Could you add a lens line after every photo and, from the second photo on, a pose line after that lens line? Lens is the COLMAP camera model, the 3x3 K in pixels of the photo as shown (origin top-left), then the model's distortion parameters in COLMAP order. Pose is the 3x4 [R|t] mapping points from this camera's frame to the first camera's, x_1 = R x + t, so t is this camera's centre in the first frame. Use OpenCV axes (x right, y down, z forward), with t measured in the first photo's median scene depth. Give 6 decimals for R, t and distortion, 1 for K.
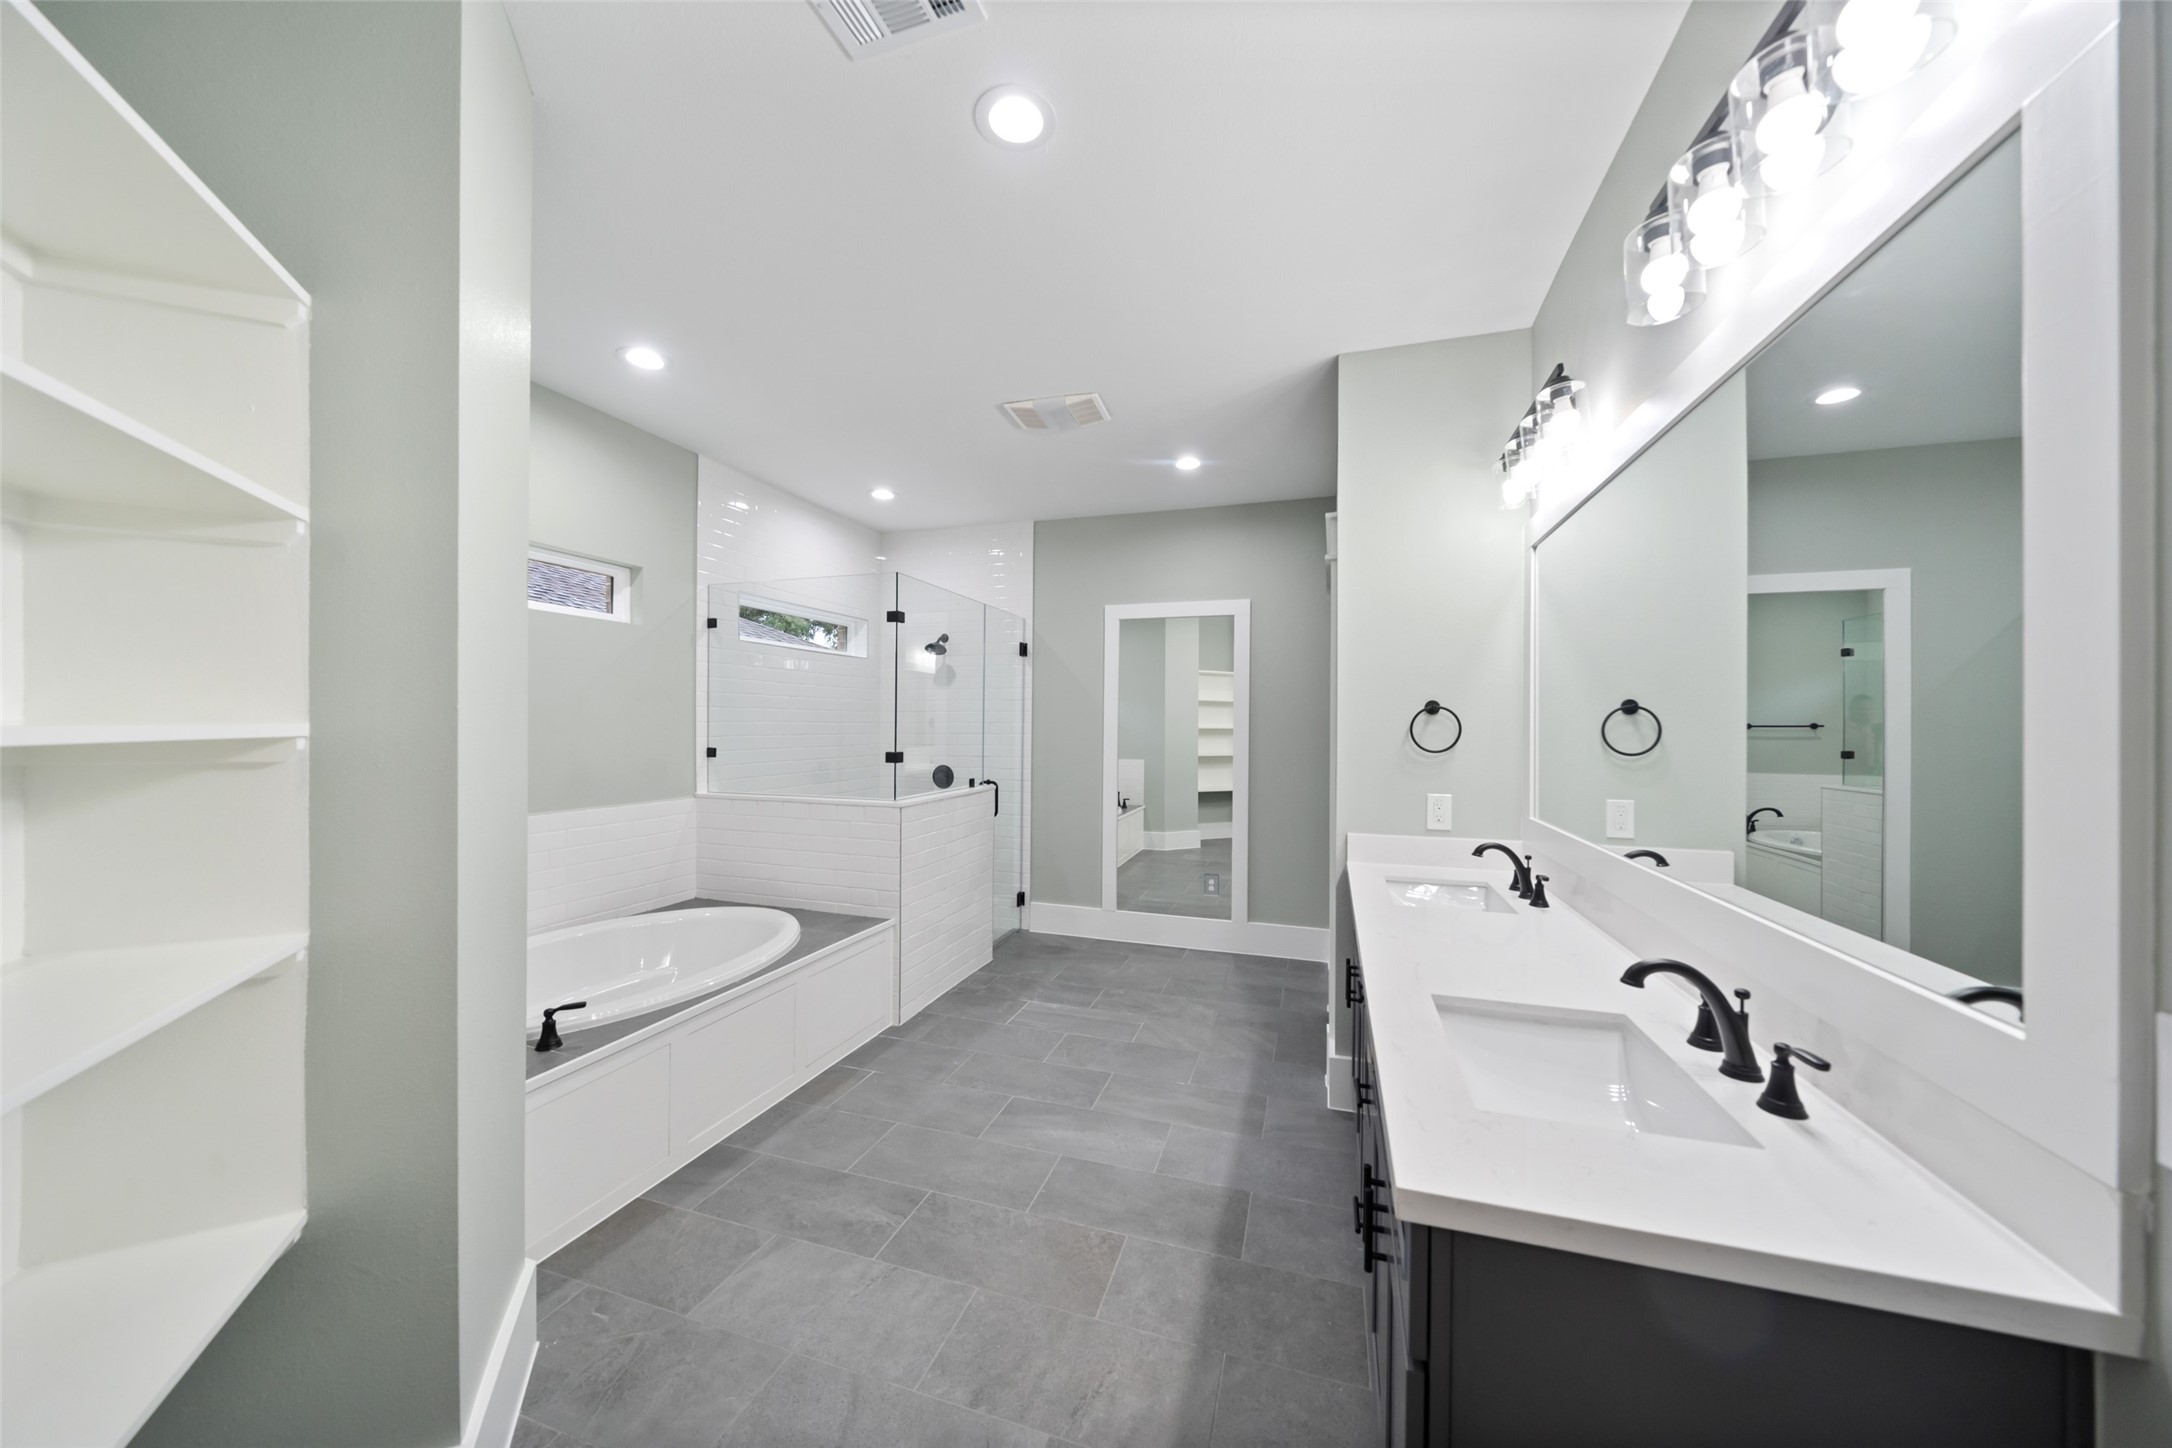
lens RADIAL K [[752.1, 0, 1086.4], [0, 752.1, 726.0], [0, 0, 1]] dist [-0.000128, 0.000160]
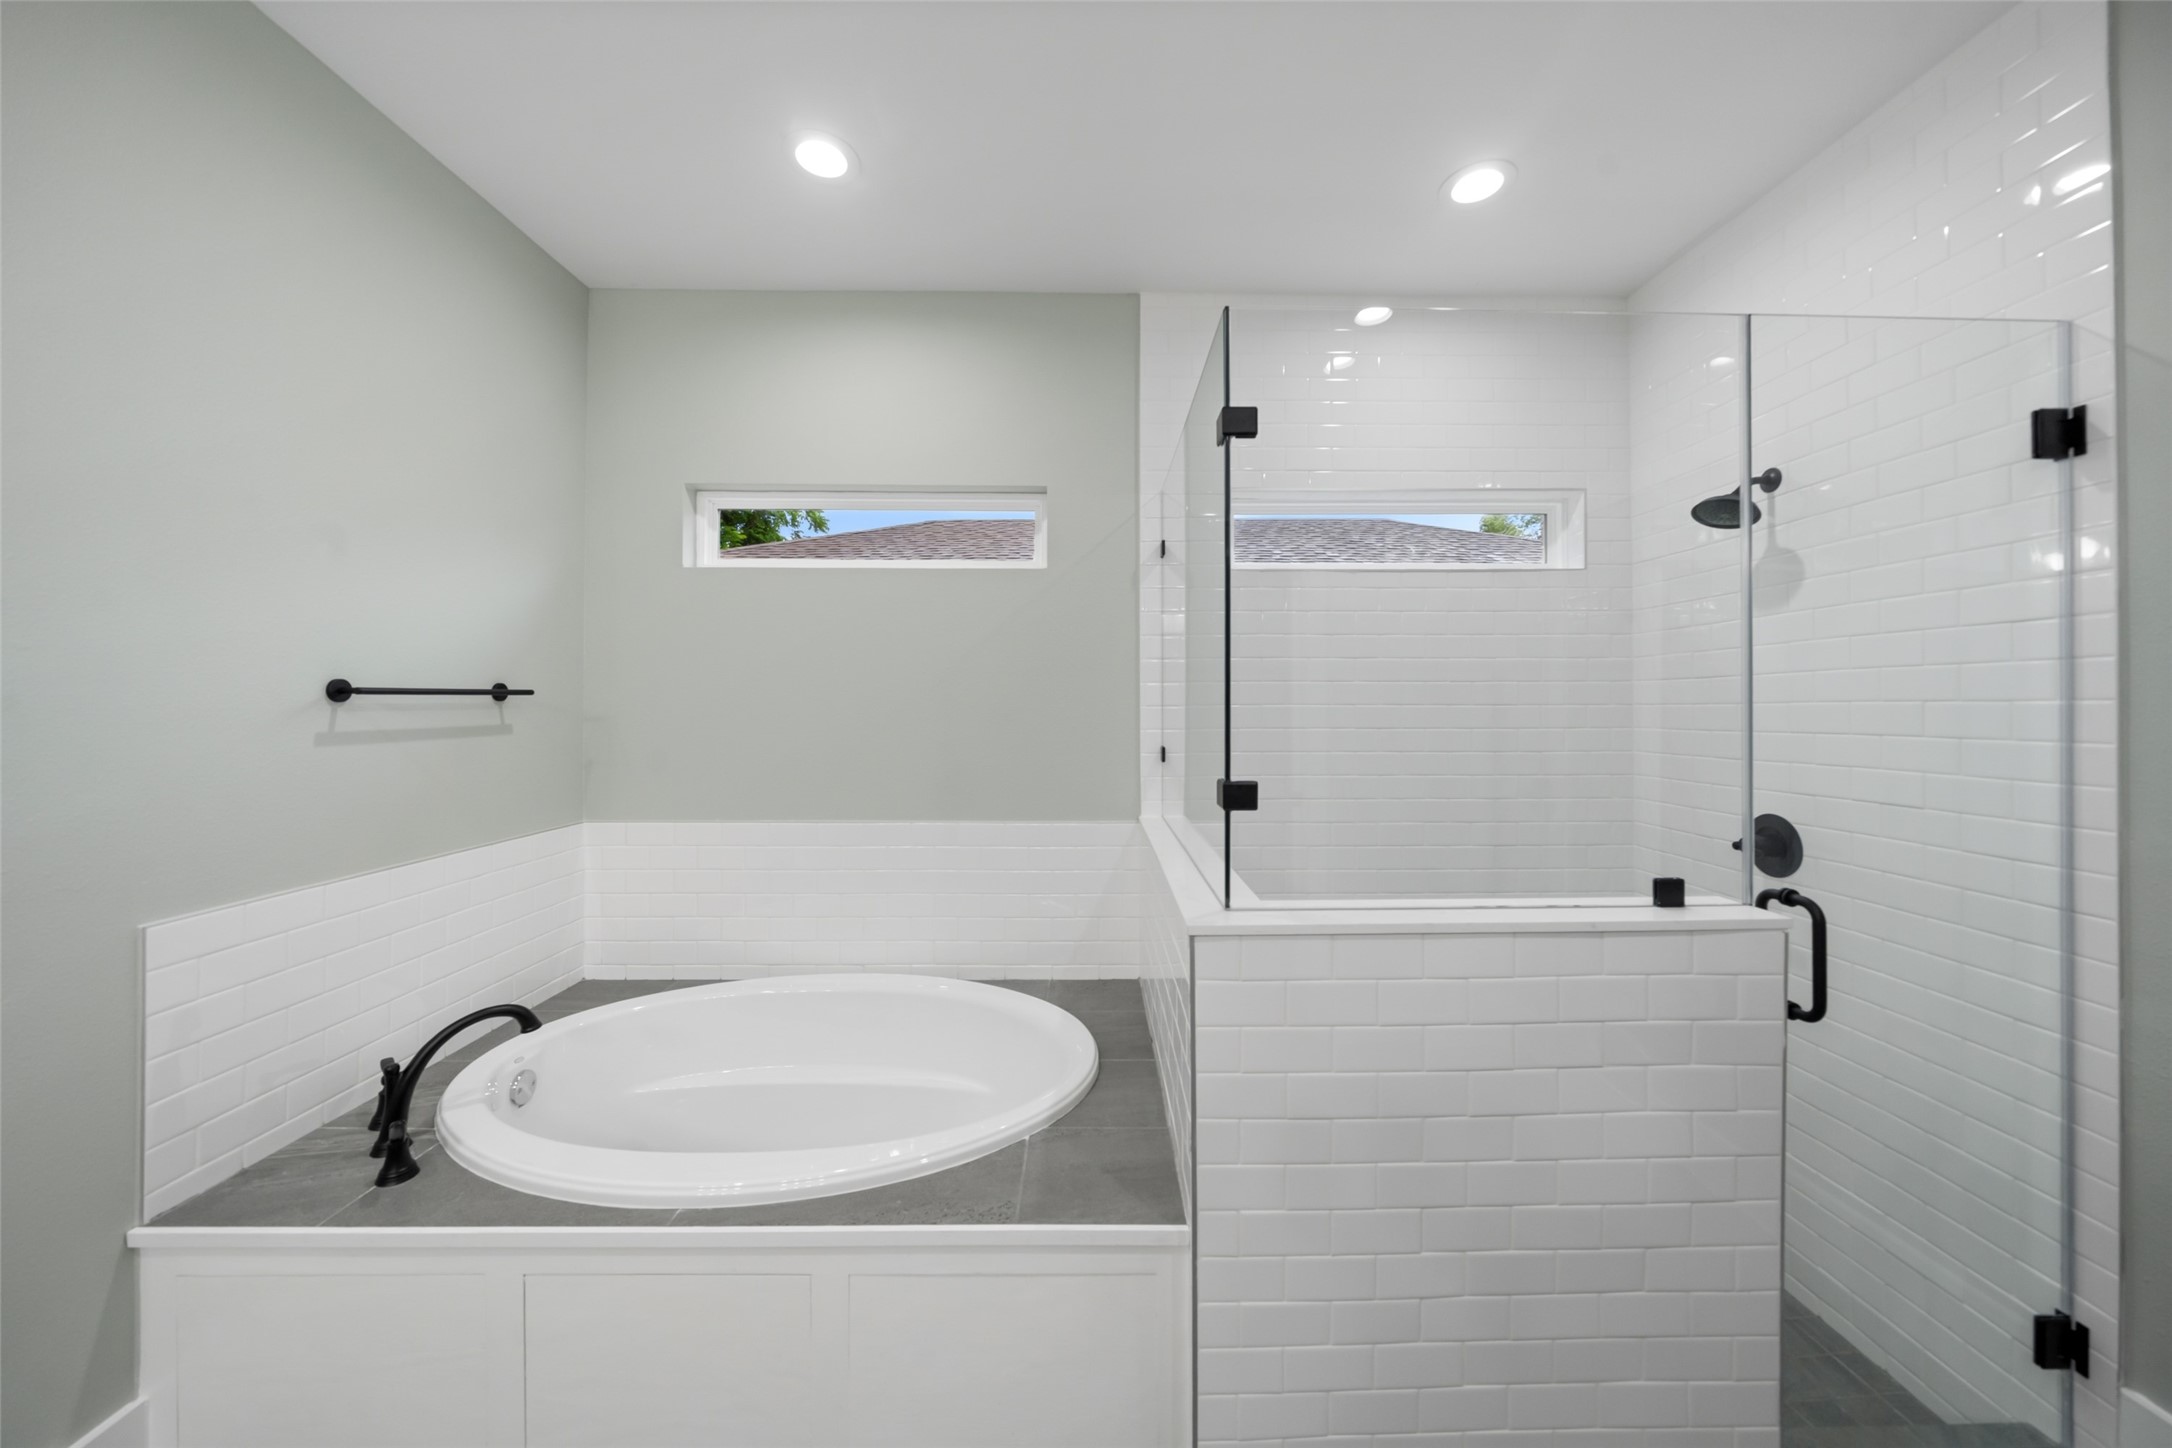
lens RADIAL K [[752.1, 0, 1104.9], [0, 752.1, 698.0], [0, 0, 1]] dist [-0.000128, 0.000160]
pose [[0.325090, -0.016277, -0.945543, 0.063384], [0.005582, 0.999867, -0.015293, -0.002103], [0.945666, -0.000306, 0.325138, 0.592647]]
